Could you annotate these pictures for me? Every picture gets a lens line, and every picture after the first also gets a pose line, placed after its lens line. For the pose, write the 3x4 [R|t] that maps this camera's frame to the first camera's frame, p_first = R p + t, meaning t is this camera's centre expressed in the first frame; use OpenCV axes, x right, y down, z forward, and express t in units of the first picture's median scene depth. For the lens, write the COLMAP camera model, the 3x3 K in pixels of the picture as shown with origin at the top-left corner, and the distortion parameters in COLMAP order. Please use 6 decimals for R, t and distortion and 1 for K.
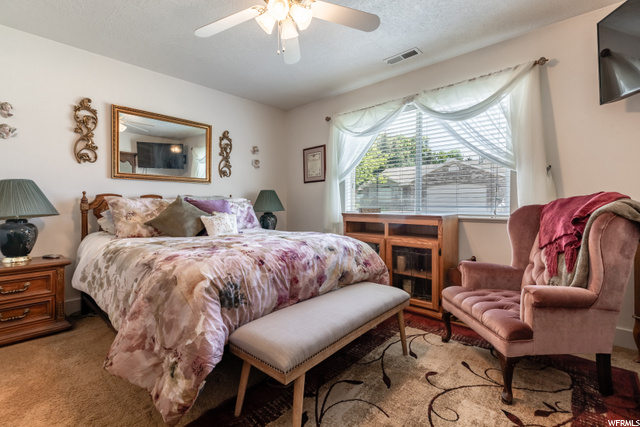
lens RADIAL K [[294.5, 0, 314.5], [0, 294.5, 212.4], [0, 0, 1]] dist [0.001548, 0.000358]
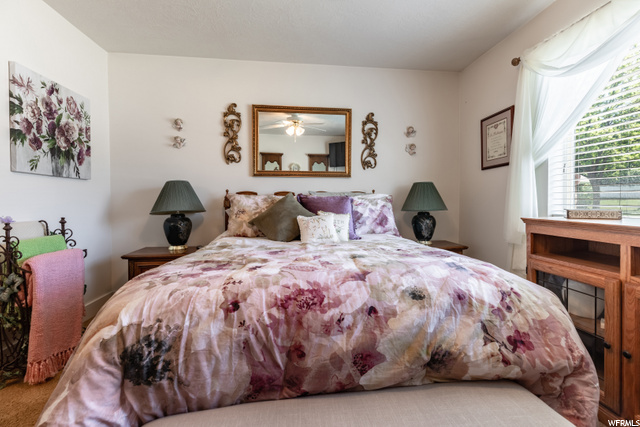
lens RADIAL K [[297.1, 0, 322.8], [0, 297.1, 205.1], [0, 0, 1]] dist [0.003461, 0.000286]
pose [[0.774226, 0.009370, -0.632840, 0.180918], [-0.016121, 0.999858, -0.004919, -0.014742], [0.632704, 0.014011, 0.774267, 0.380432]]
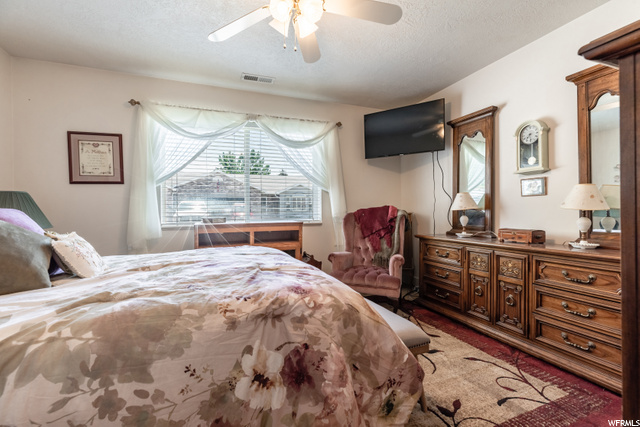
lens RADIAL K [[294.5, 0, 314.5], [0, 294.5, 212.4], [0, 0, 1]] dist [0.001548, 0.000358]
pose [[0.424827, -0.007337, 0.905245, -0.623151], [0.037864, 0.999236, -0.009670, -0.013849], [-0.904482, 0.038384, 0.424780, 0.373459]]
